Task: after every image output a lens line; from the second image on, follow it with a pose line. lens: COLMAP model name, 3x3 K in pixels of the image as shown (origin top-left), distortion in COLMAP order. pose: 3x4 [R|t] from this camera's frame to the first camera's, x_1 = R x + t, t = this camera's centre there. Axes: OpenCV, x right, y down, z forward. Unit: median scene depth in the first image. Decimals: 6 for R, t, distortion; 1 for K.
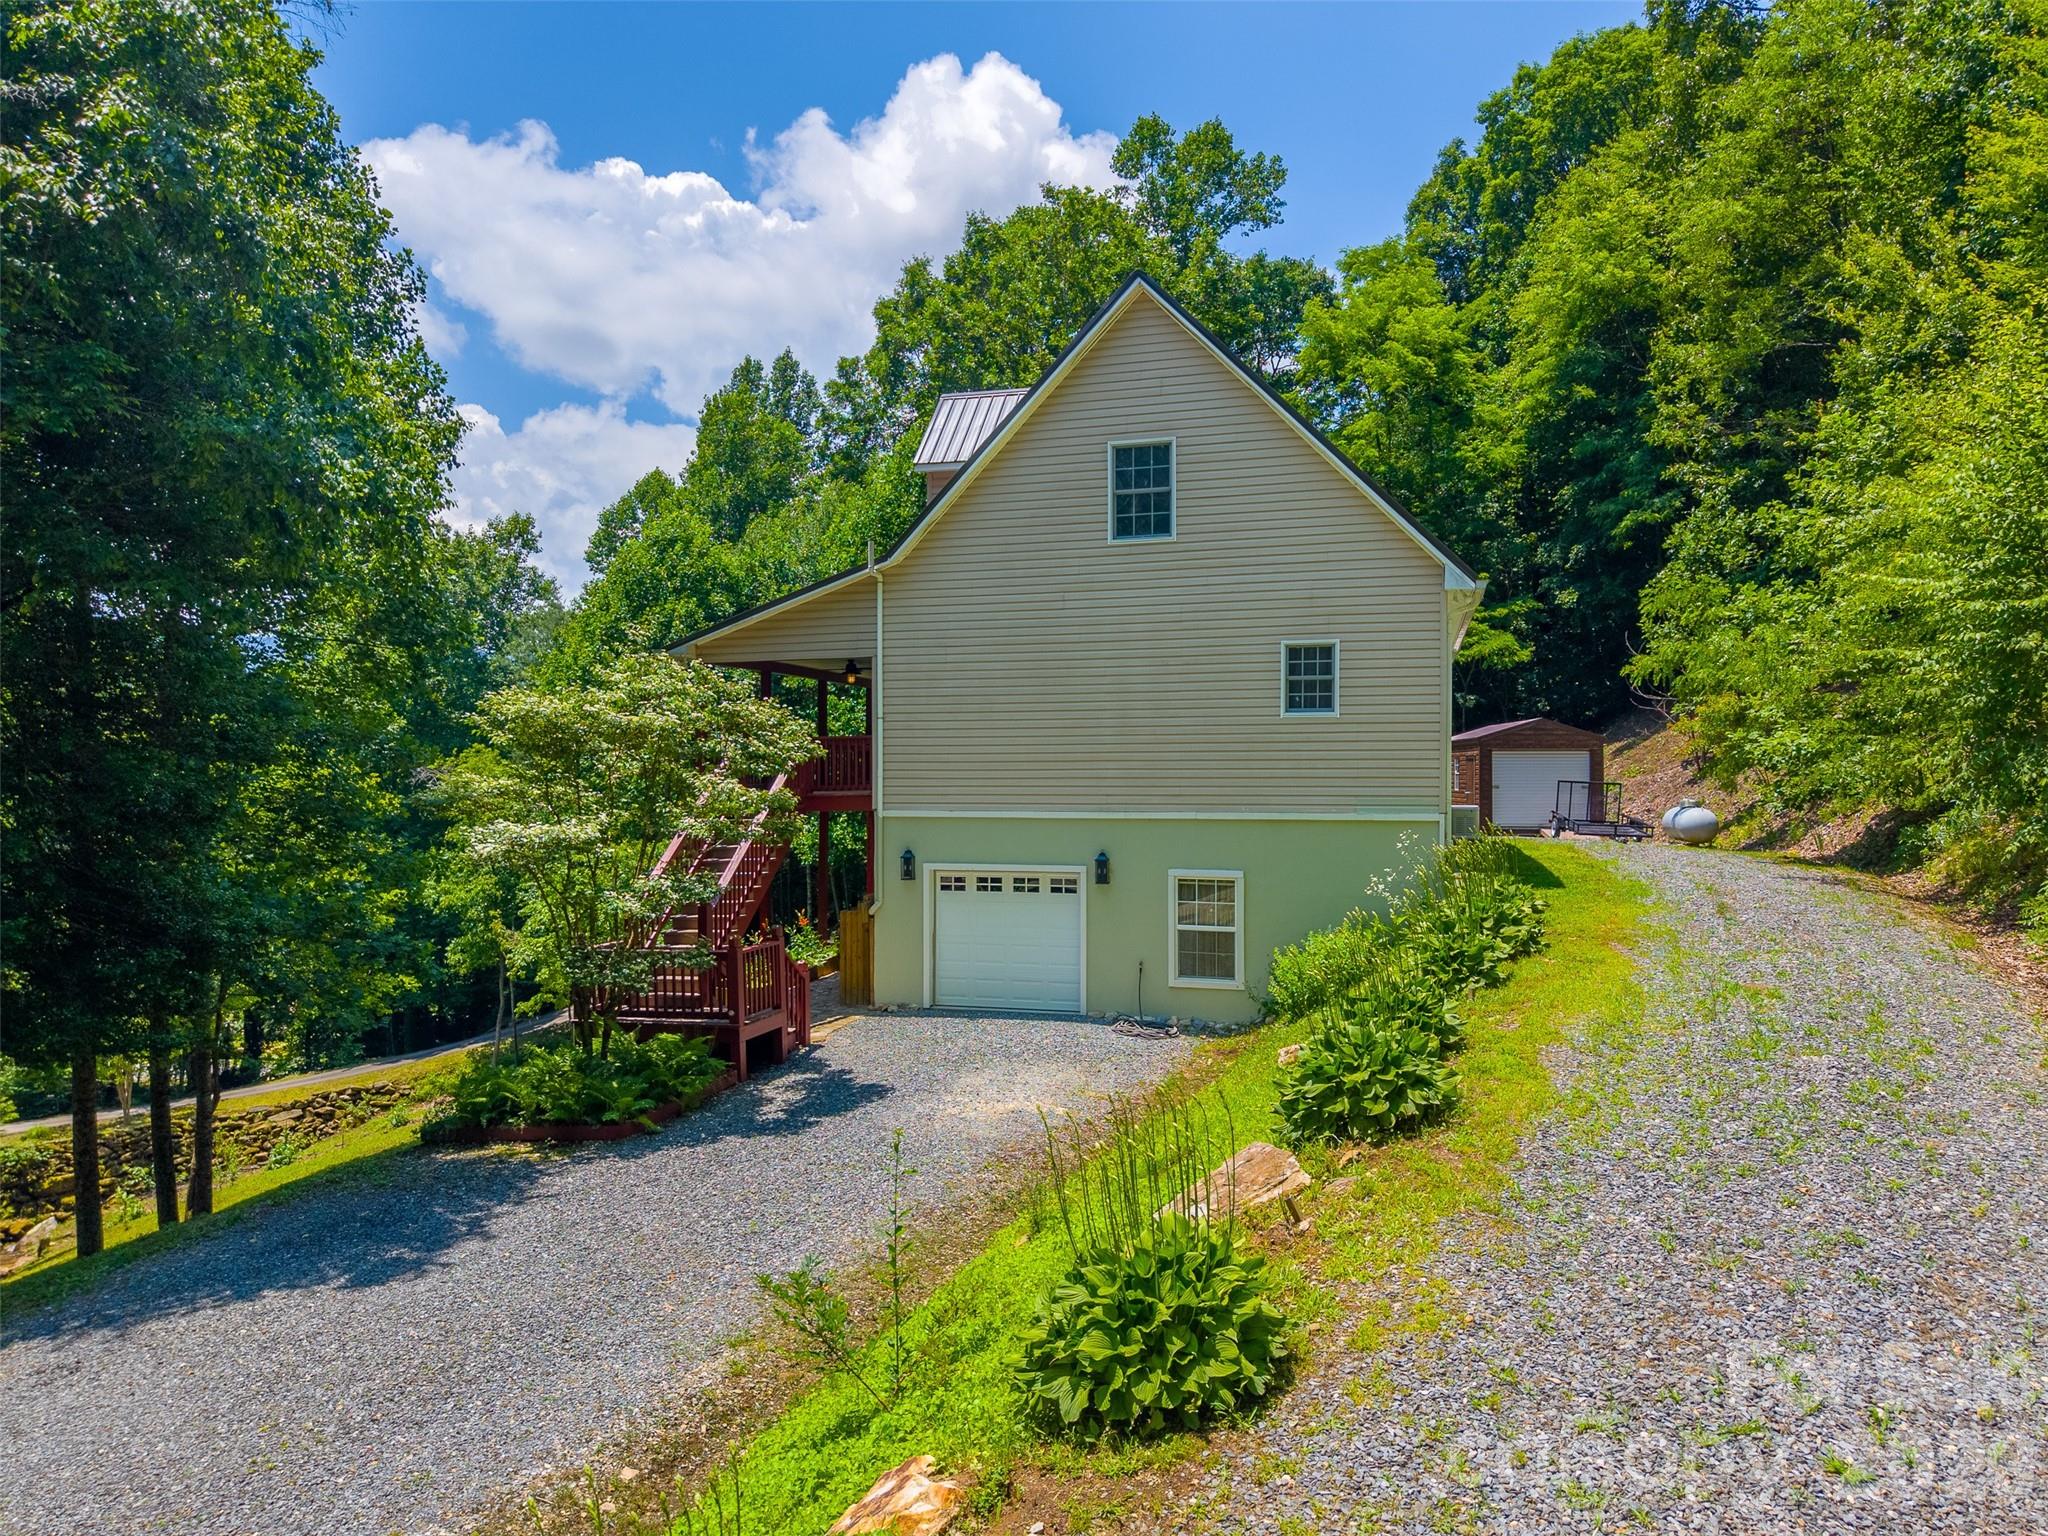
lens RADIAL K [[1409.3, 0, 1024.0], [0, 1409.3, 768.0], [0, 0, 1]] dist [0.056407, -0.060674]
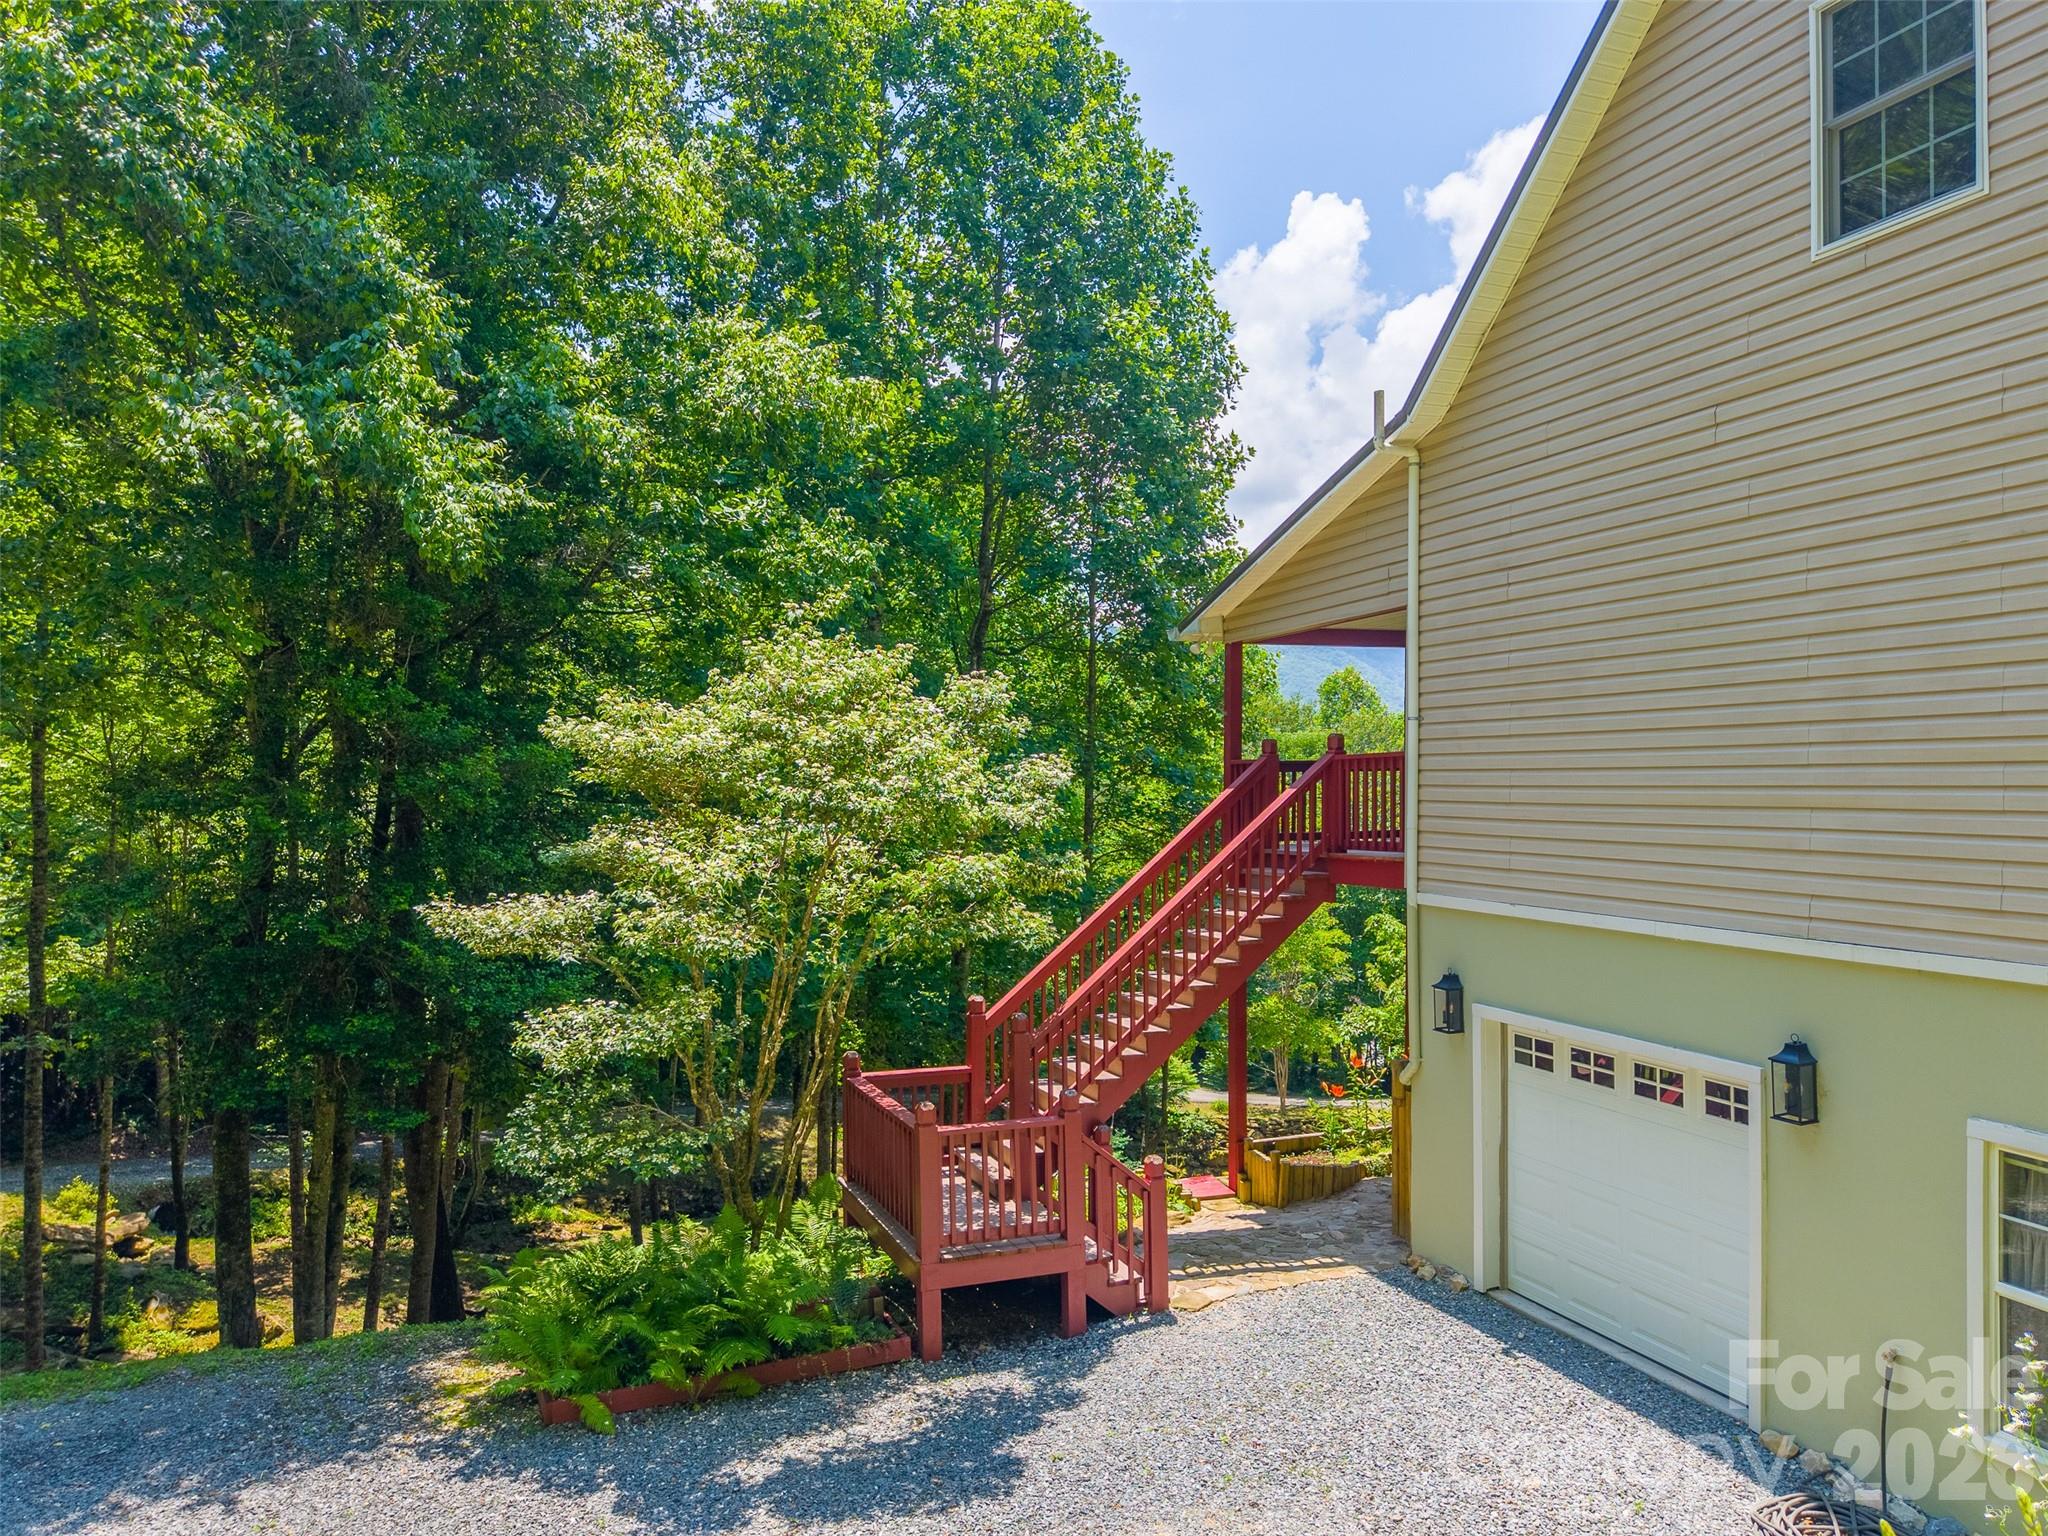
lens RADIAL K [[1409.3, 0, 1024.0], [0, 1409.3, 768.0], [0, 0, 1]] dist [0.056407, -0.060674]
pose [[0.578020, -0.004052, -0.816013, 0.287804], [0.012149, 0.999920, 0.003640, -0.023770], [0.815932, -0.012018, 0.578023, 0.658804]]
